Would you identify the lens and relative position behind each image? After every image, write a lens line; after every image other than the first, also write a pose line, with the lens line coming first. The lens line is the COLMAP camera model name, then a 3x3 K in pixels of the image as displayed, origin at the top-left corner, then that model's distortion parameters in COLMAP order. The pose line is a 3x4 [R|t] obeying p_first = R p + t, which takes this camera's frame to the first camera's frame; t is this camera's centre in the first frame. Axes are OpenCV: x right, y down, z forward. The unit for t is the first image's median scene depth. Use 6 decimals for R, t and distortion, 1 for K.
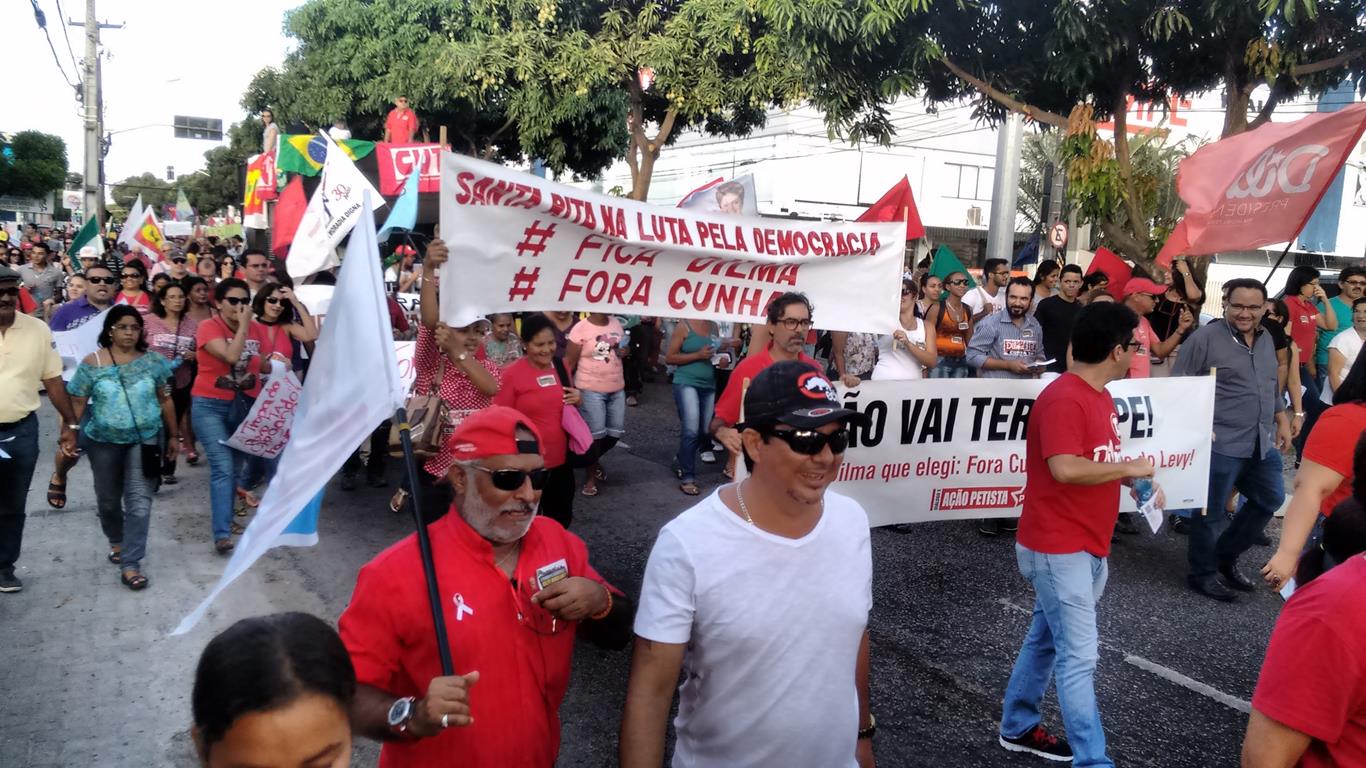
lens RADIAL K [[1114.2, 0, 674.5], [0, 1114.2, 372.9], [0, 0, 1]] dist [0.038312, -0.075407]
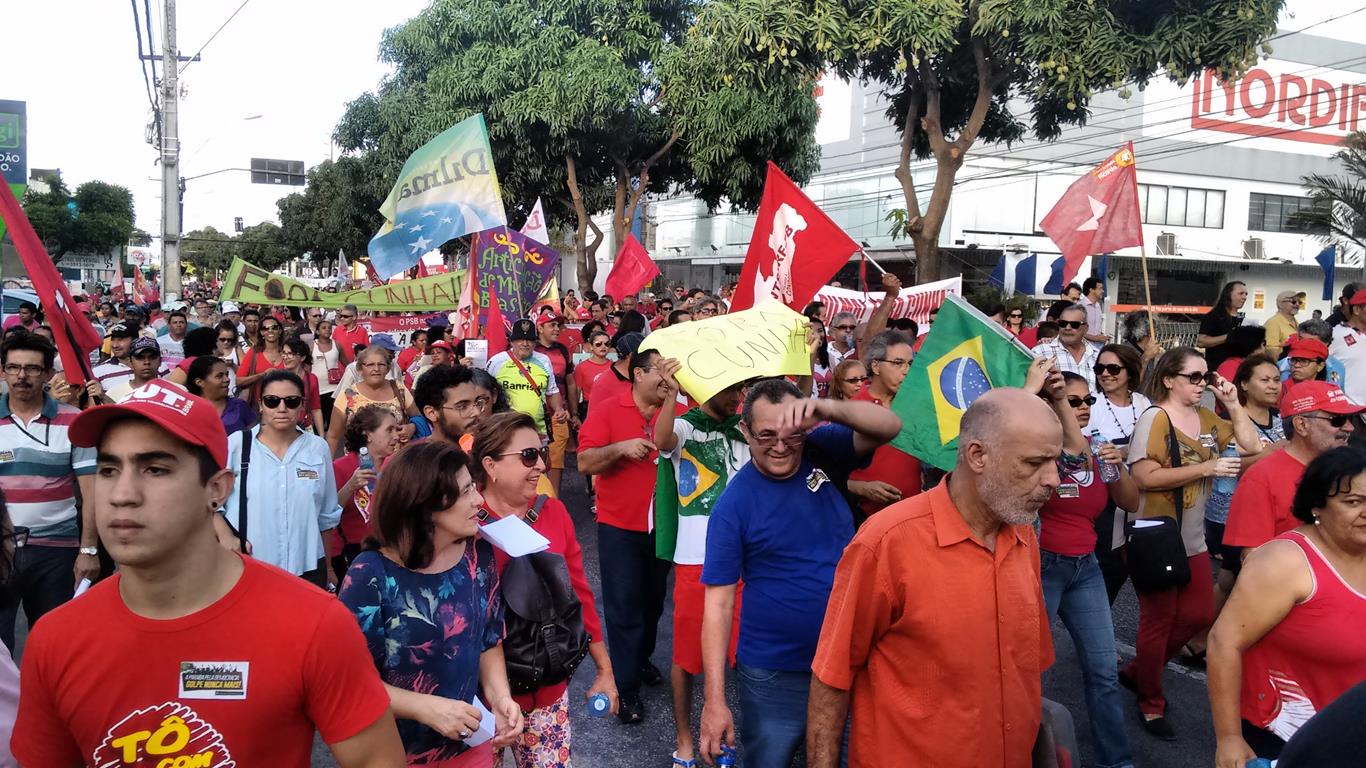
lens RADIAL K [[1114.2, 0, 688.3], [0, 1114.2, 391.6], [0, 0, 1]] dist [0.038312, -0.075407]
pose [[0.999152, -0.022474, -0.034508, -0.097314], [0.021783, 0.999558, -0.020246, -0.021510], [0.034948, 0.019477, 0.999199, 0.159732]]
